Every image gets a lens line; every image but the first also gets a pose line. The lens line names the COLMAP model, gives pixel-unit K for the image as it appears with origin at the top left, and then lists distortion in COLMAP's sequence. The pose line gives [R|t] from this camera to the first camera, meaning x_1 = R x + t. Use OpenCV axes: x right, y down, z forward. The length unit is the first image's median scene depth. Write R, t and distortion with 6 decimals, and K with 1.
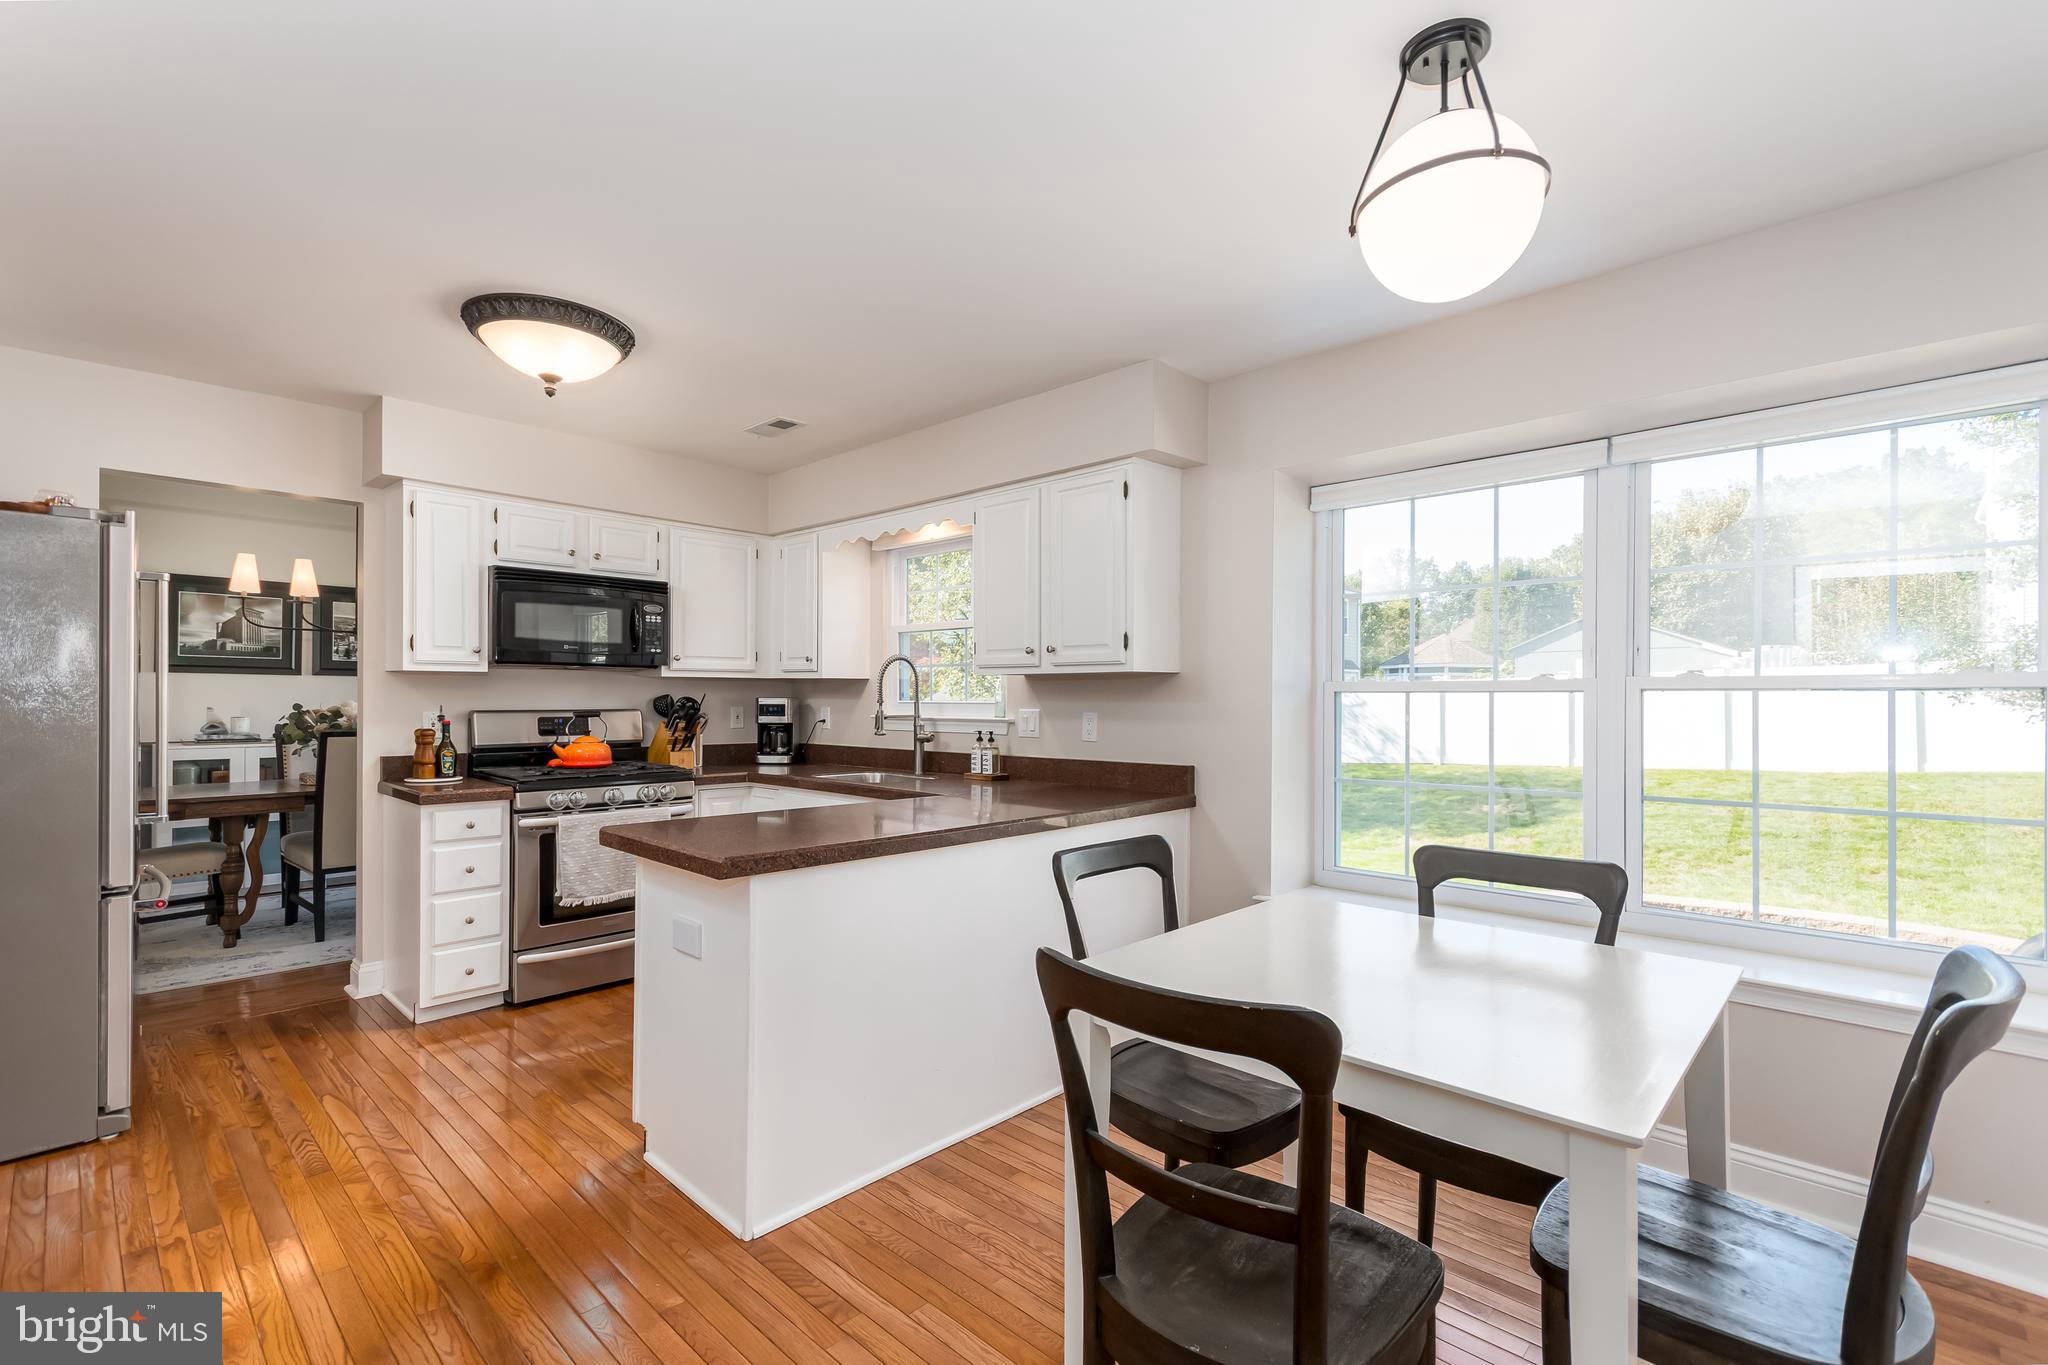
lens RADIAL K [[907.9, 0, 1022.1], [0, 907.9, 702.8], [0, 0, 1]] dist [0.000776, -0.000816]
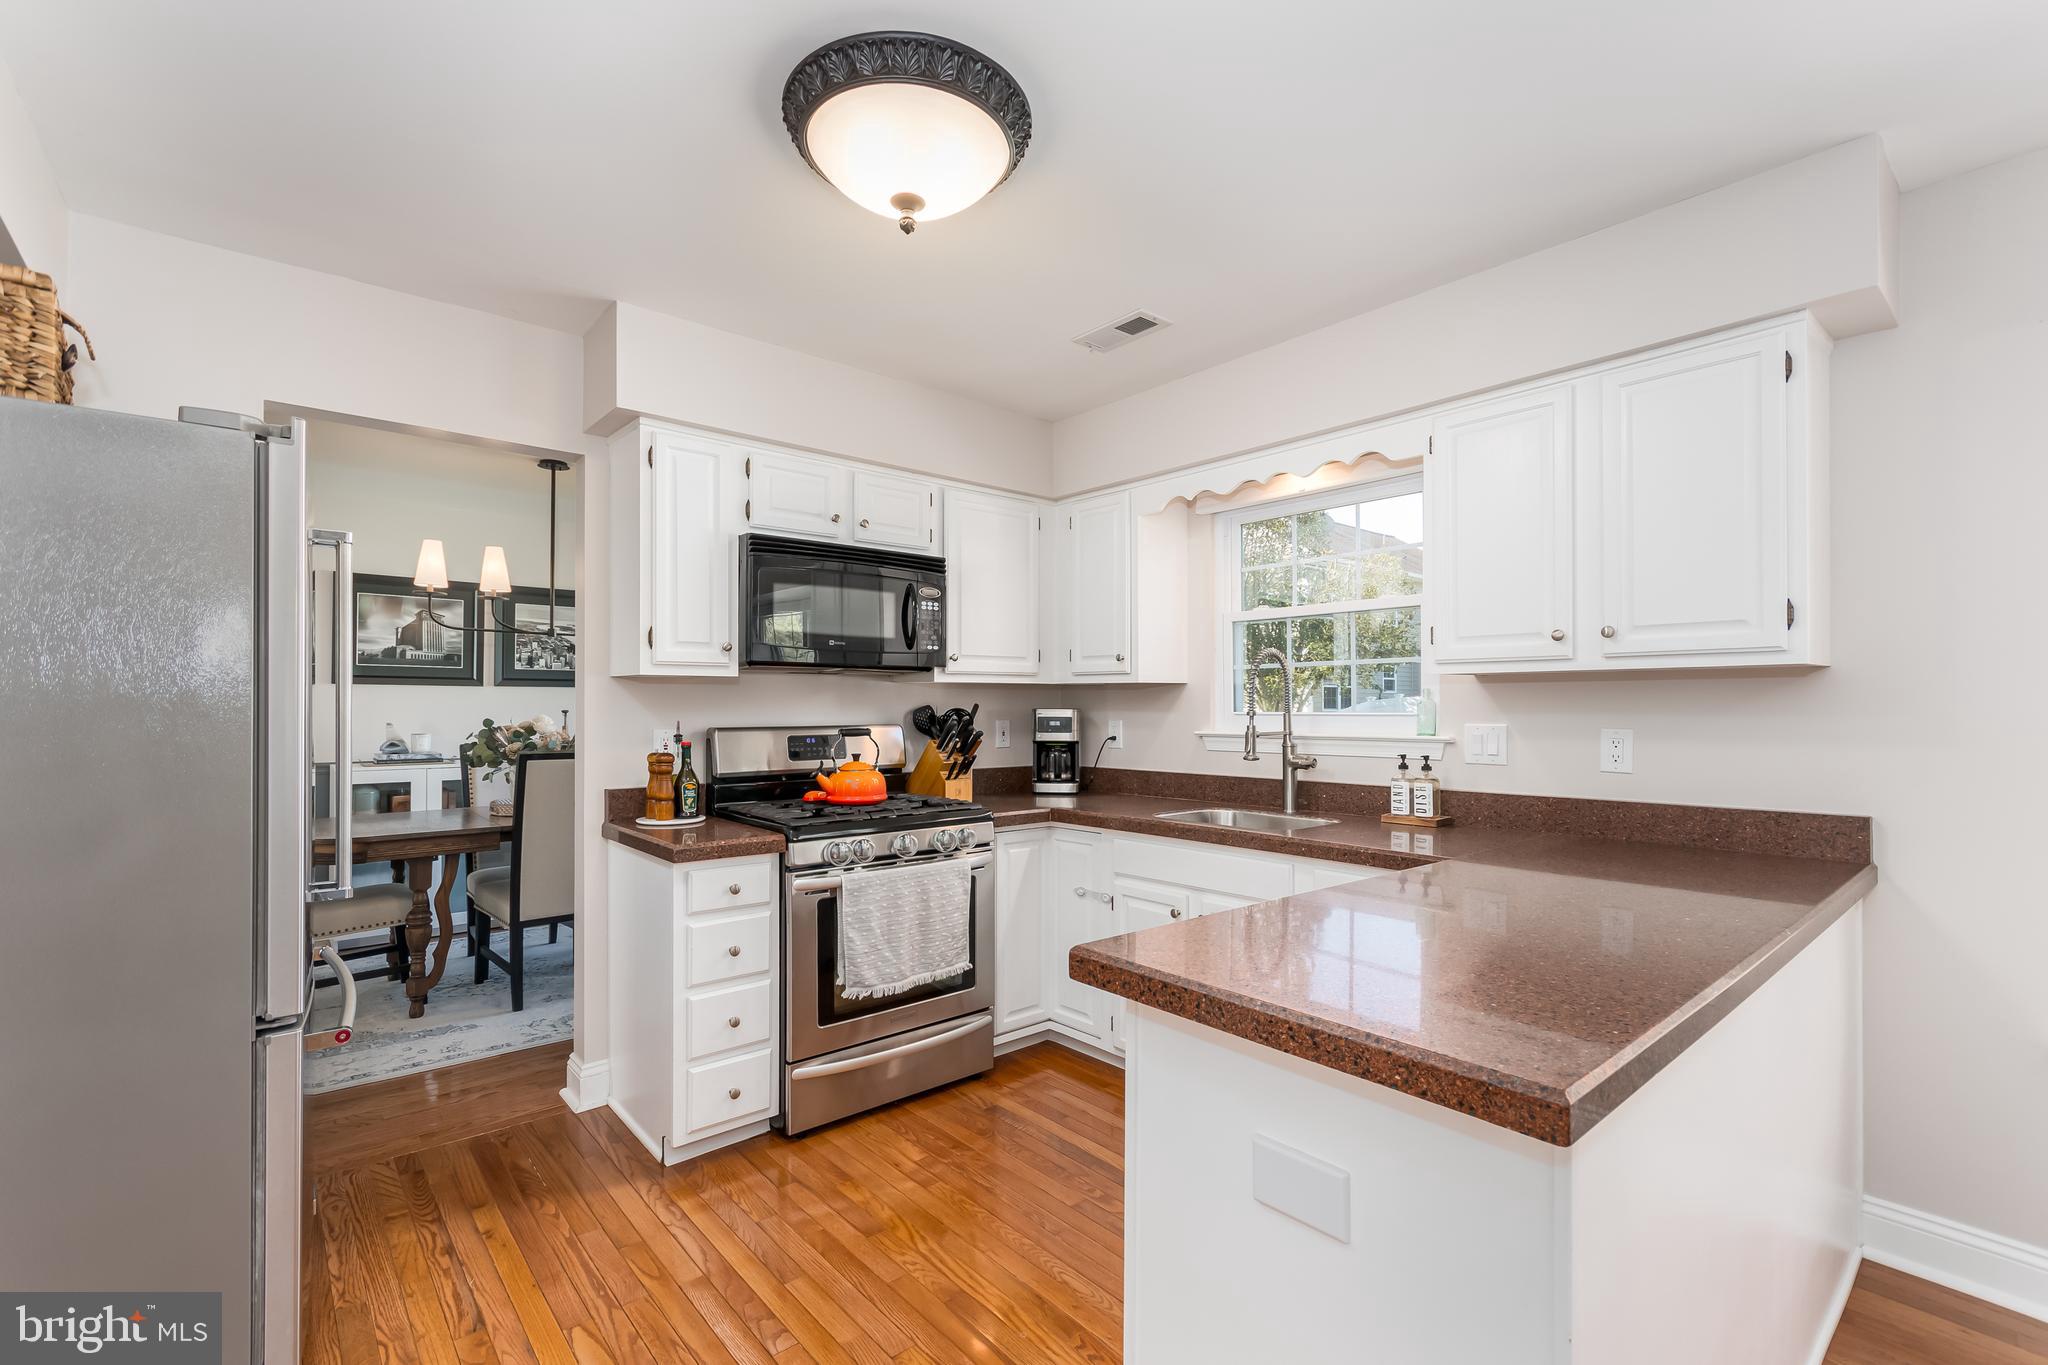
lens RADIAL K [[901.1, 0, 1024.7], [0, 901.1, 706.0], [0, 0, 1]] dist [-0.001041, 0.000040]
pose [[0.994283, -0.005840, -0.106618, -0.249545], [0.005129, 0.999963, -0.006939, -0.003205], [0.106655, 0.006352, 0.994276, 0.260175]]
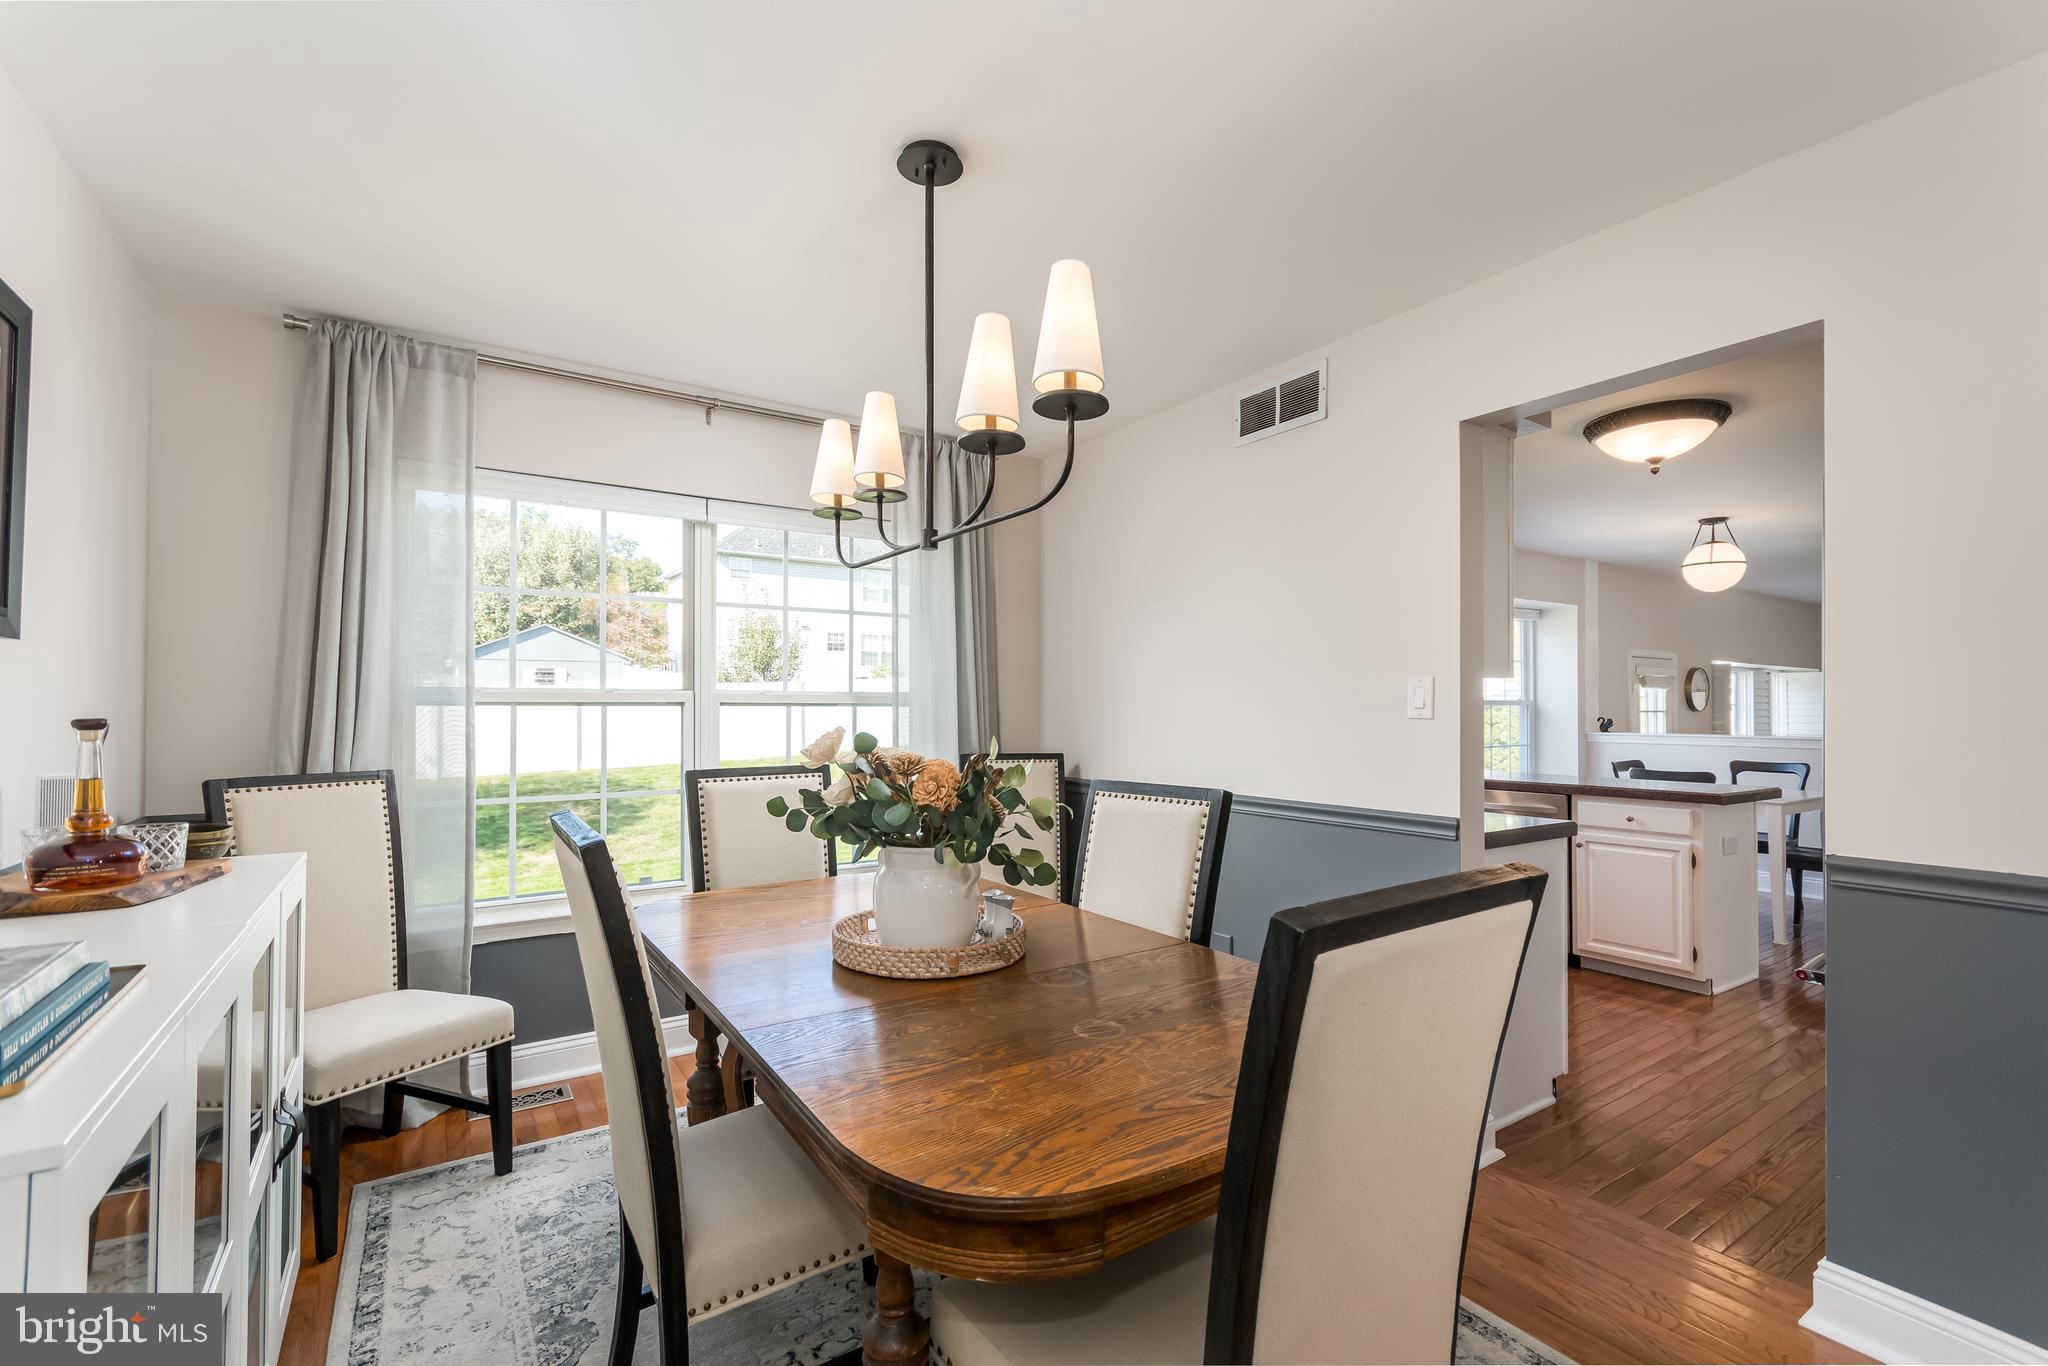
lens RADIAL K [[907.6, 0, 1024.0], [0, 907.6, 683.0], [0, 0, 1]] dist [0.010023, -0.021819]
pose [[0.225033, 0.024389, 0.974046, -1.301434], [0.004797, 0.999647, -0.026138, -0.013044], [-0.974339, 0.010555, 0.224836, 1.049382]]
